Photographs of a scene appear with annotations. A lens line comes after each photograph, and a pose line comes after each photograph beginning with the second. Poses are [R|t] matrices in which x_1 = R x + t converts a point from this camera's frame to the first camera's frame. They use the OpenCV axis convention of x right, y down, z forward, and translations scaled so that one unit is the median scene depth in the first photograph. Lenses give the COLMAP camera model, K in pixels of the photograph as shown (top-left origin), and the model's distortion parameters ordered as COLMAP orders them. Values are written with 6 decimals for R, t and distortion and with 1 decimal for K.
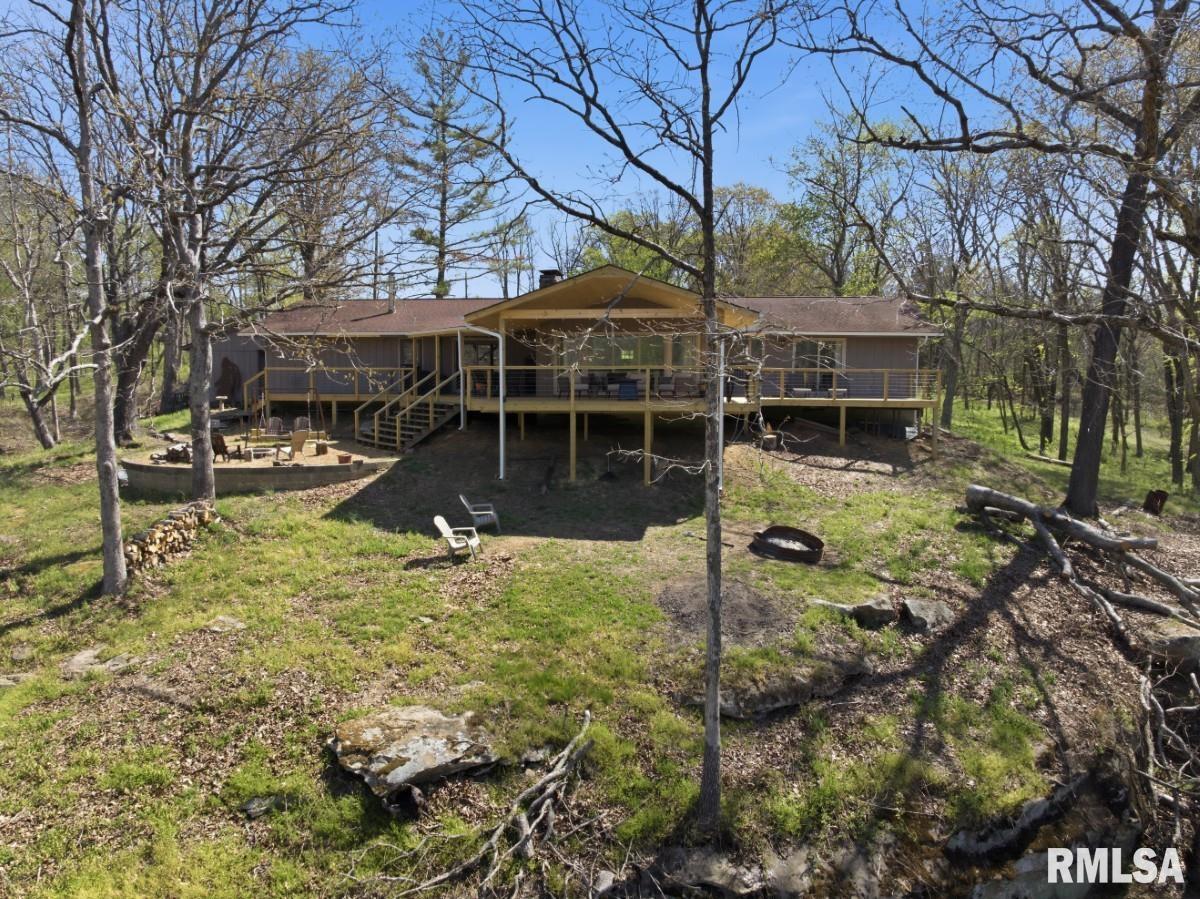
lens RADIAL K [[852.9, 0, 600.0], [0, 852.9, 449.5], [0, 0, 1]] dist [-0.035855, -0.003687]
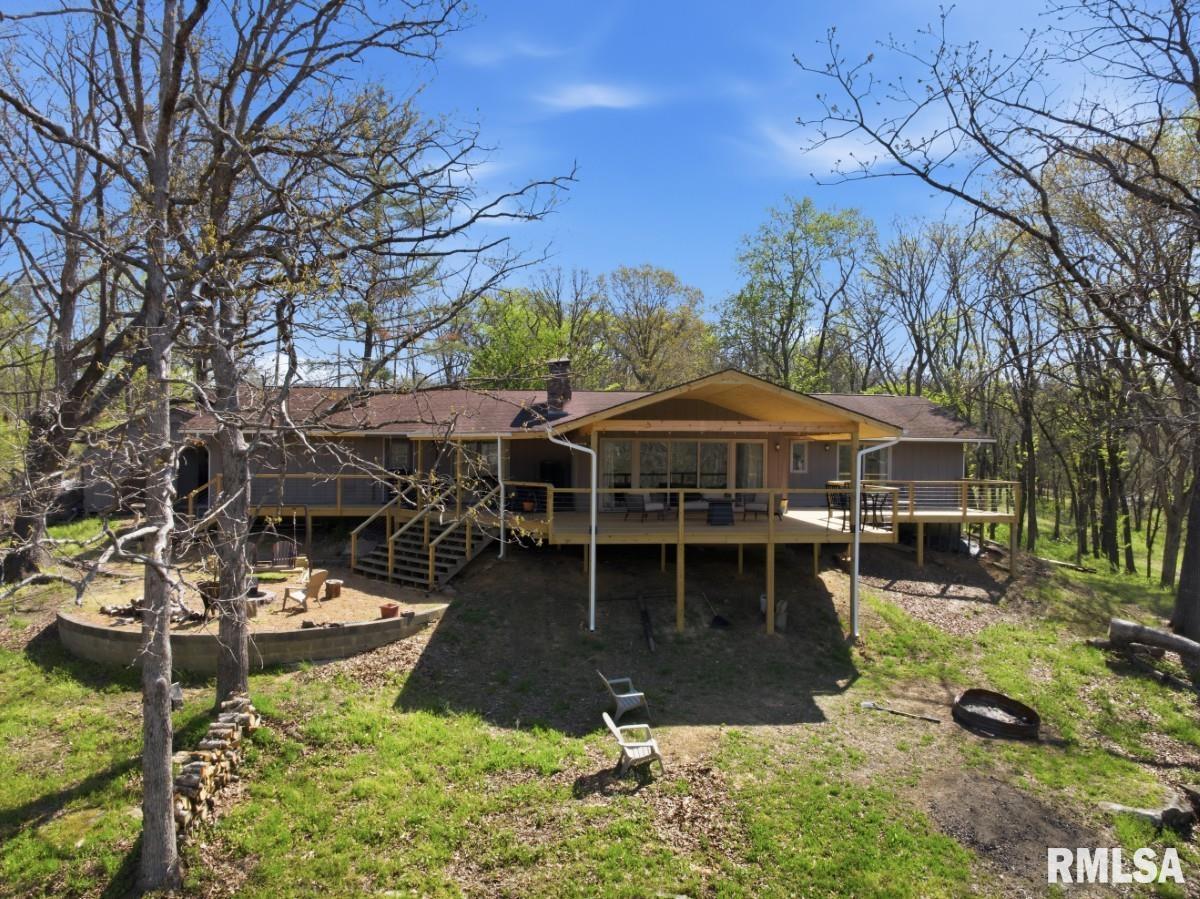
lens RADIAL K [[852.9, 0, 600.0], [0, 852.9, 449.5], [0, 0, 1]] dist [-0.035855, -0.003687]
pose [[0.981861, 0.005808, 0.189514, -0.275787], [0.009973, 0.996565, -0.082208, -0.072055], [-0.189341, 0.082607, 0.978430, 0.221012]]
